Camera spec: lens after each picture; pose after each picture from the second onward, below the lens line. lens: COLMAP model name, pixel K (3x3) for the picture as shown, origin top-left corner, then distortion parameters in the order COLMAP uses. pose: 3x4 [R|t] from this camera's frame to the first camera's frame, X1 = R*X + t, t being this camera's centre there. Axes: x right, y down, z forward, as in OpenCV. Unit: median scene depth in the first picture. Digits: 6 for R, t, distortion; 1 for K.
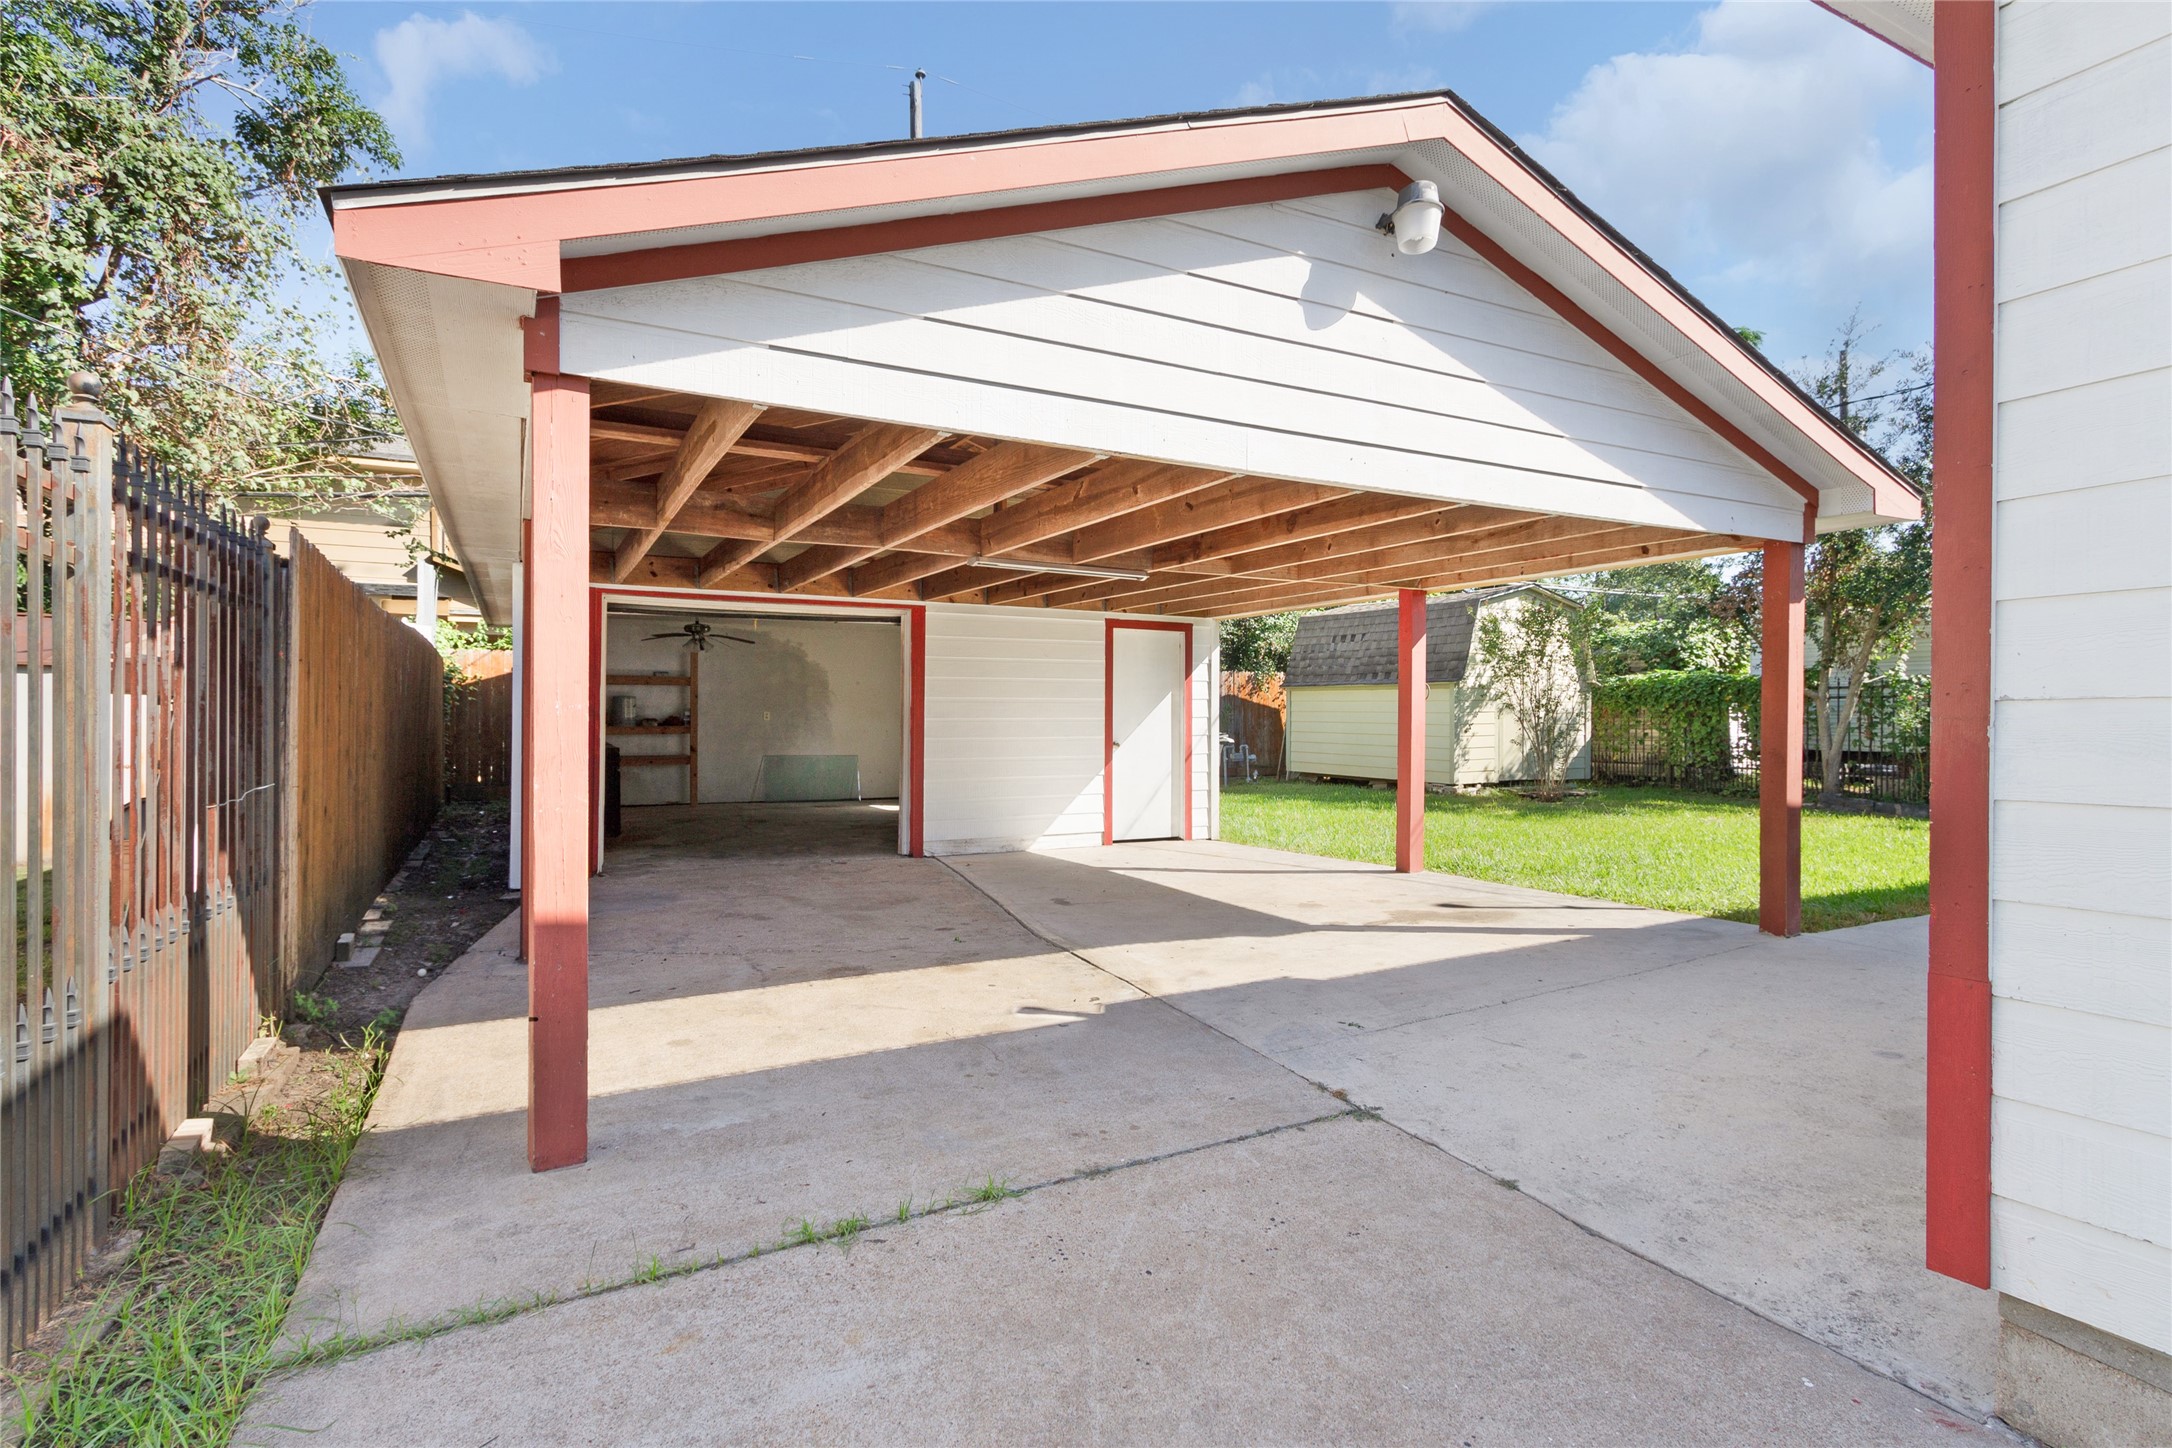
lens RADIAL K [[1074.2, 0, 1086.0], [0, 1074.2, 724.0], [0, 0, 1]] dist [0.020820, -0.000269]
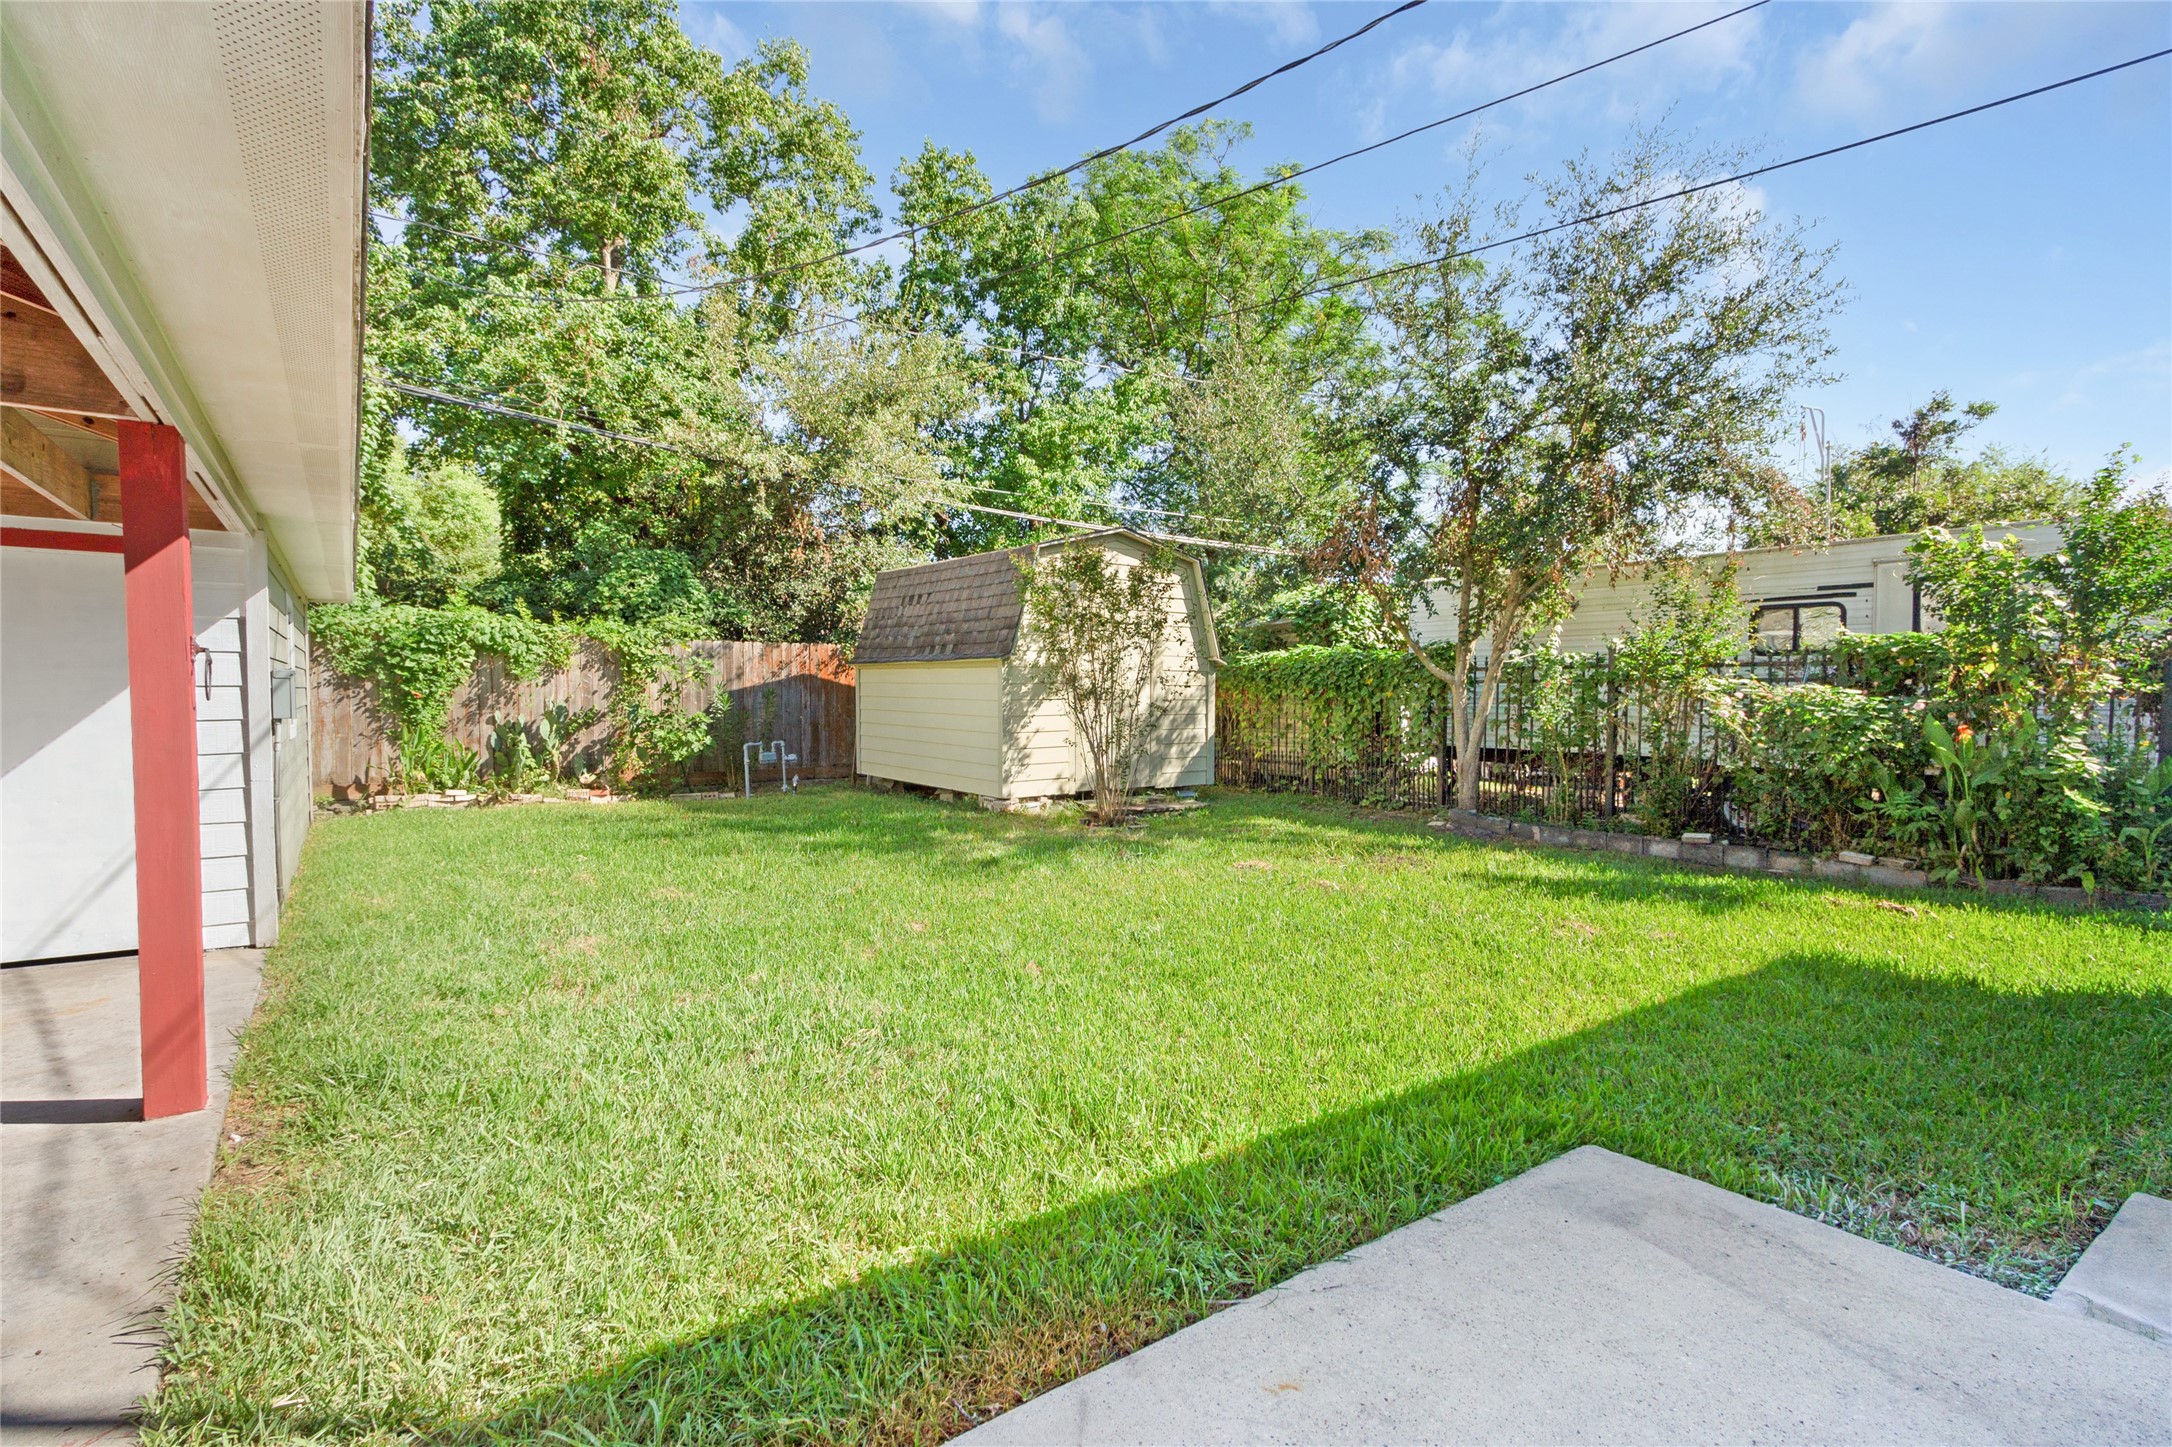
lens RADIAL K [[1048.0, 0, 1090.0], [0, 1048.0, 708.1], [0, 0, 1]] dist [0.004007, -0.001823]
pose [[0.992449, -0.000773, 0.122654, 0.286426], [-0.000233, 0.999966, 0.008187, -0.010320], [-0.122656, -0.008154, 0.992416, 0.262941]]
